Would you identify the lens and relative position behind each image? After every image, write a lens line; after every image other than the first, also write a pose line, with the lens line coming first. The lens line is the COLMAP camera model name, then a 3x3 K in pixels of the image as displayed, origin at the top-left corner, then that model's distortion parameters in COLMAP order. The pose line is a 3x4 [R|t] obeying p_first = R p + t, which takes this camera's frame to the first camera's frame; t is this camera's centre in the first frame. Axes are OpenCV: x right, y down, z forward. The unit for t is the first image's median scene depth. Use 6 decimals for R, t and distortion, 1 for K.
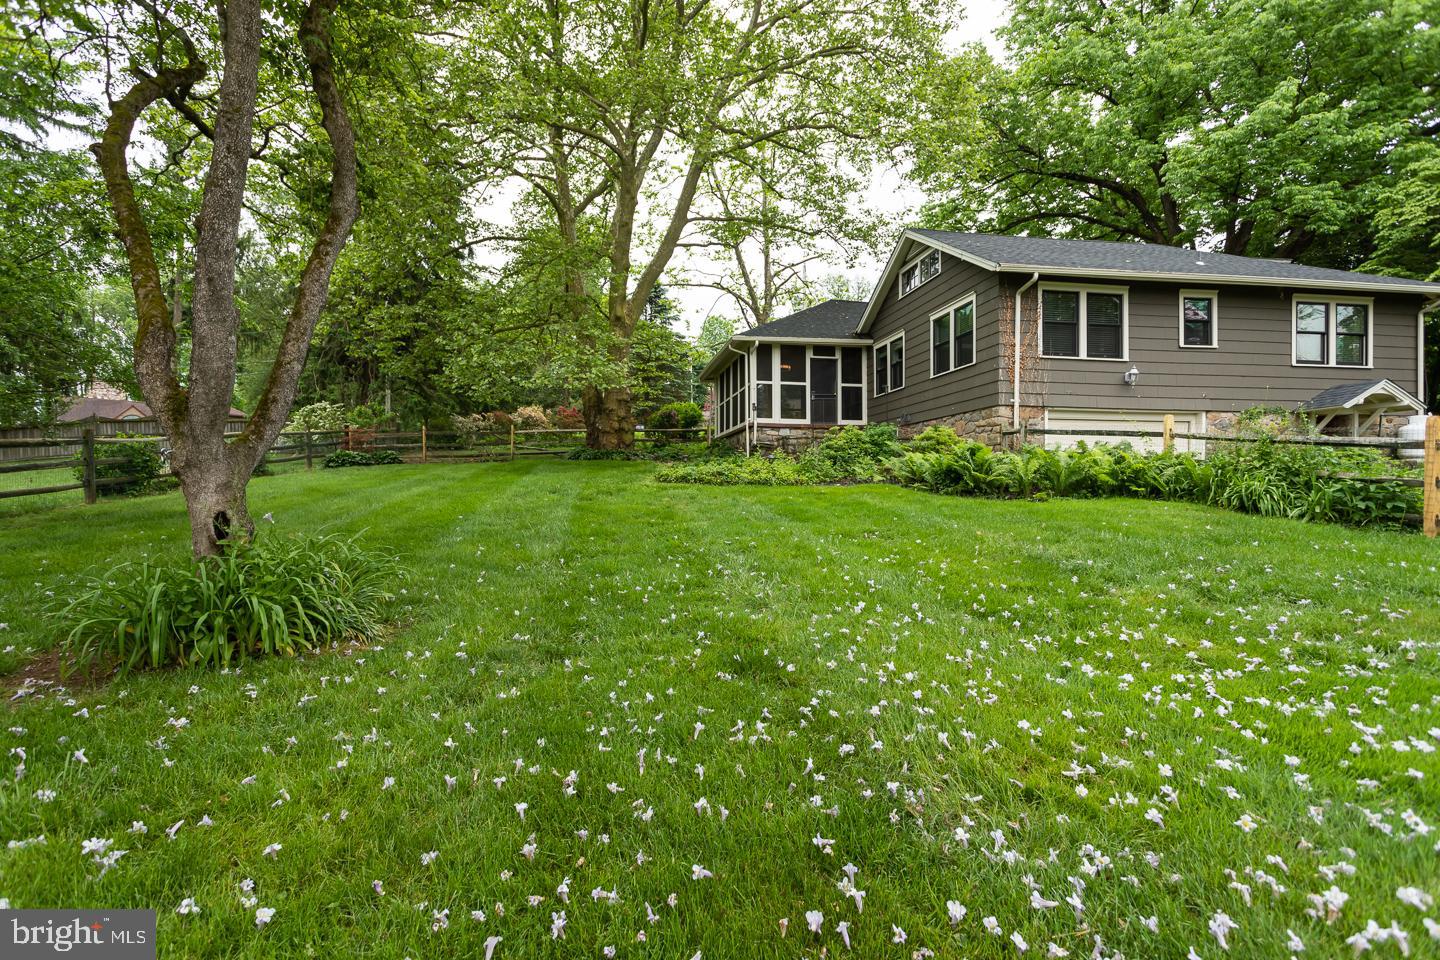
lens RADIAL K [[696.1, 0, 721.6], [0, 696.1, 485.6], [0, 0, 1]] dist [0.000418, -0.000451]
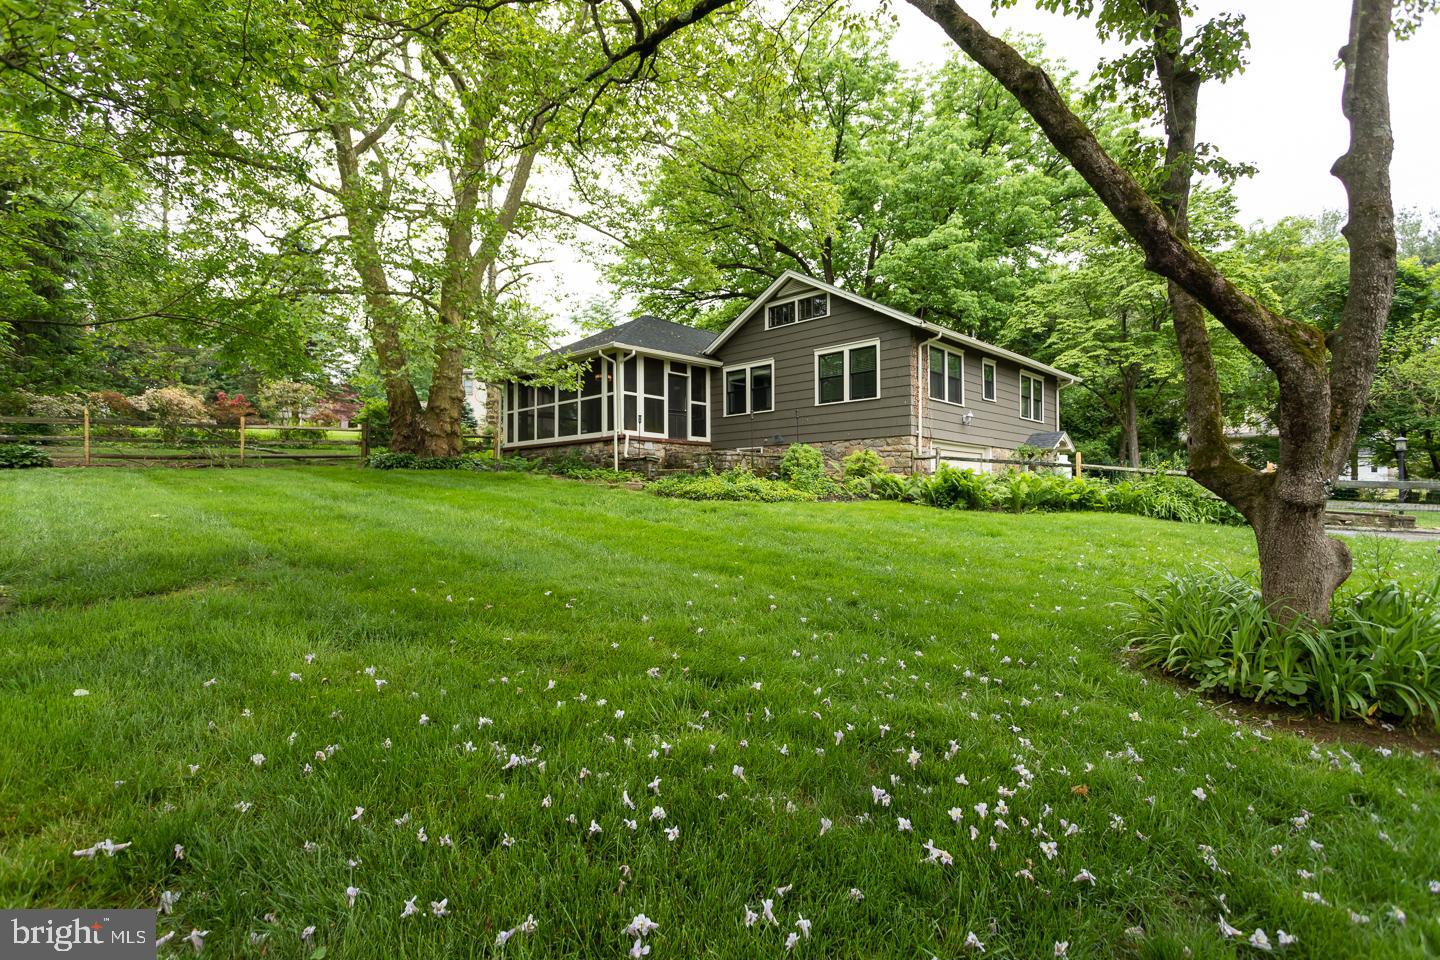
lens RADIAL K [[696.1, 0, 720.4], [0, 696.1, 488.1], [0, 0, 1]] dist [0.000418, -0.000451]
pose [[0.814654, 0.009369, 0.579871, -0.398595], [-0.002356, 0.999915, -0.012847, -0.004797], [-0.579942, 0.009099, 0.814607, 0.141329]]
